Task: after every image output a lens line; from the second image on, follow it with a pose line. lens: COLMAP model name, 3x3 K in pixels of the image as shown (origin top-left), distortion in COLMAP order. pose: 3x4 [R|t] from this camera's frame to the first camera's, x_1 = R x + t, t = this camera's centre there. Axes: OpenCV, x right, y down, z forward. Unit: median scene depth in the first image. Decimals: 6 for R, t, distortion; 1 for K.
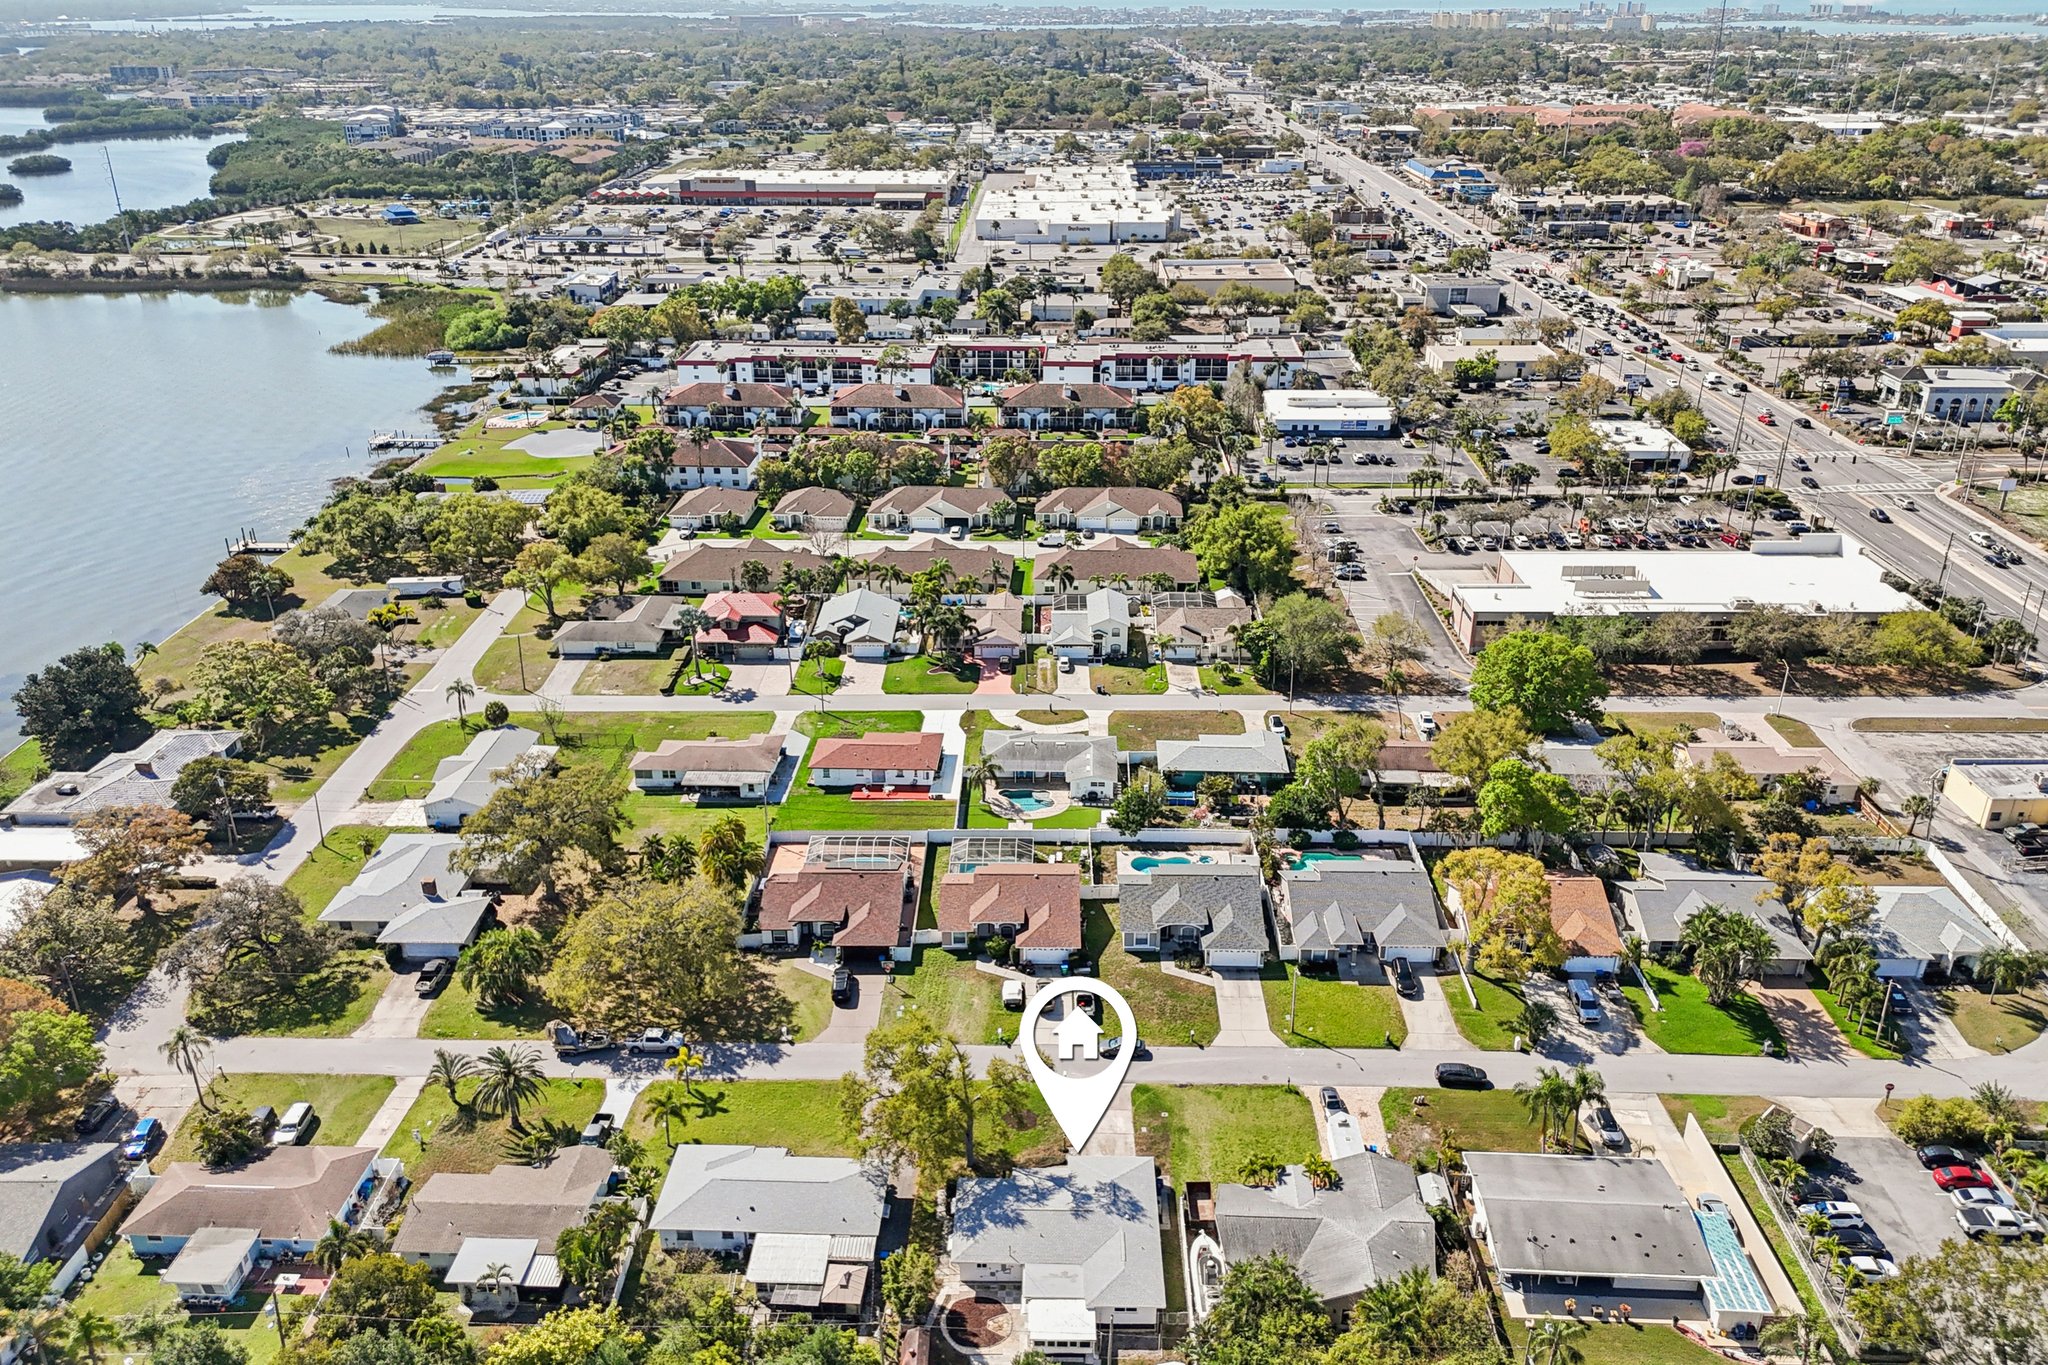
lens RADIAL K [[1519.5, 0, 1030.5], [0, 1519.5, 676.1], [0, 0, 1]] dist [0.105155, -0.162527]
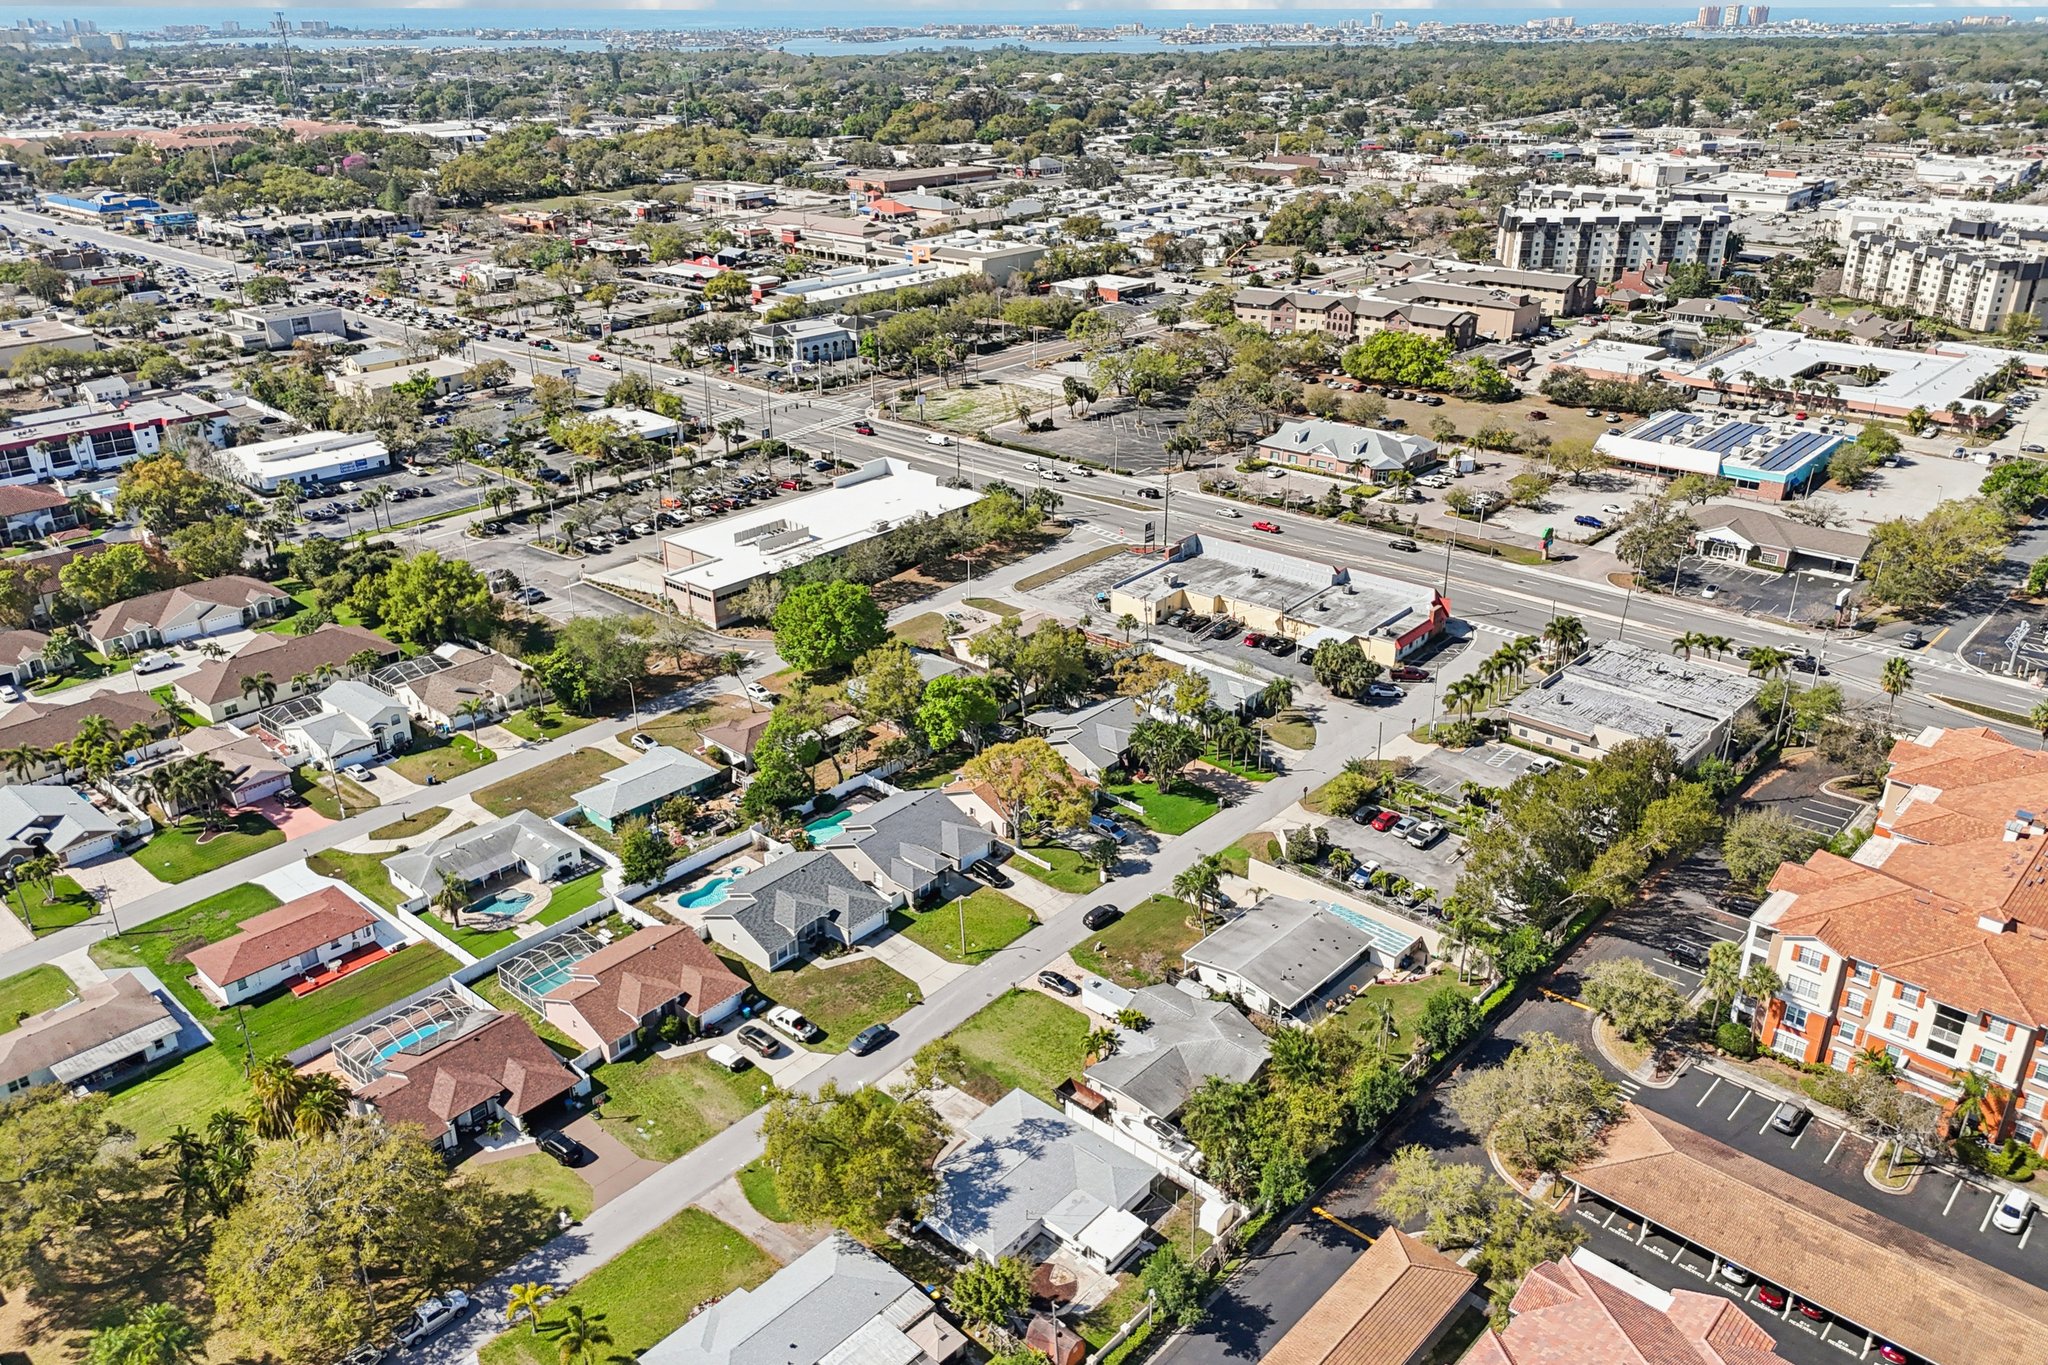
lens RADIAL K [[1490.9, 0, 1035.6], [0, 1490.9, 680.6], [0, 0, 1]] dist [0.068898, -0.085983]
pose [[0.640694, -0.312022, 0.701536, -0.310786], [0.310940, 0.940865, 0.134496, -0.051847], [-0.702016, 0.131965, 0.699827, 0.118935]]
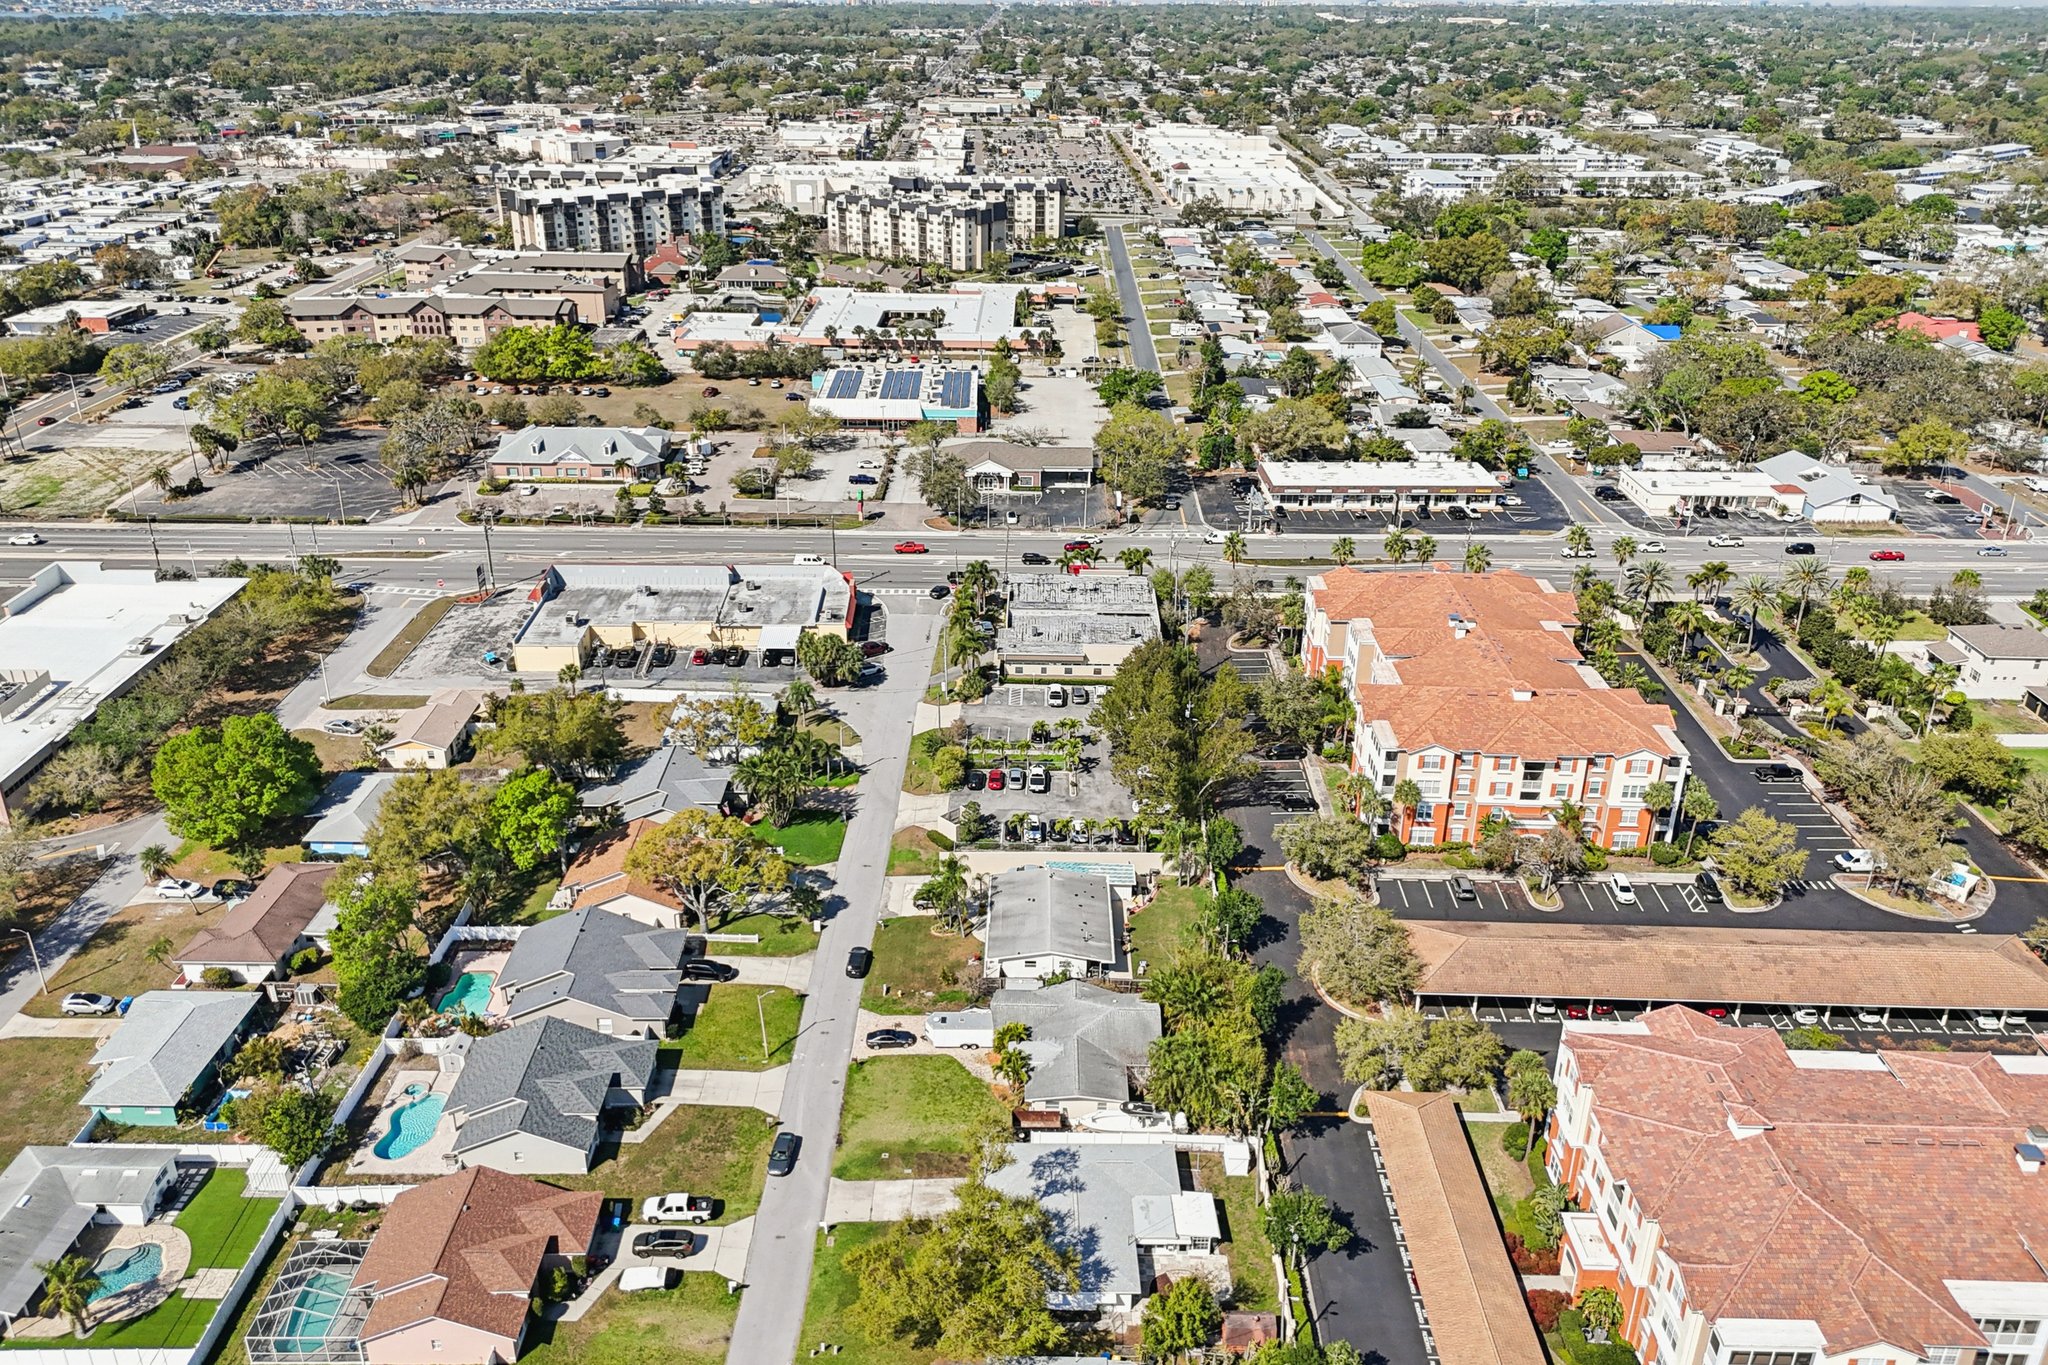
lens RADIAL K [[1525.9, 0, 1024.0], [0, 1525.9, 682.5], [0, 0, 1]] dist [0.070755, -0.088528]
pose [[-0.031291, -0.408328, 0.912299, -0.397603], [0.392680, 0.834332, 0.386901, -0.176912], [-0.919143, 0.370348, 0.134235, 0.402486]]
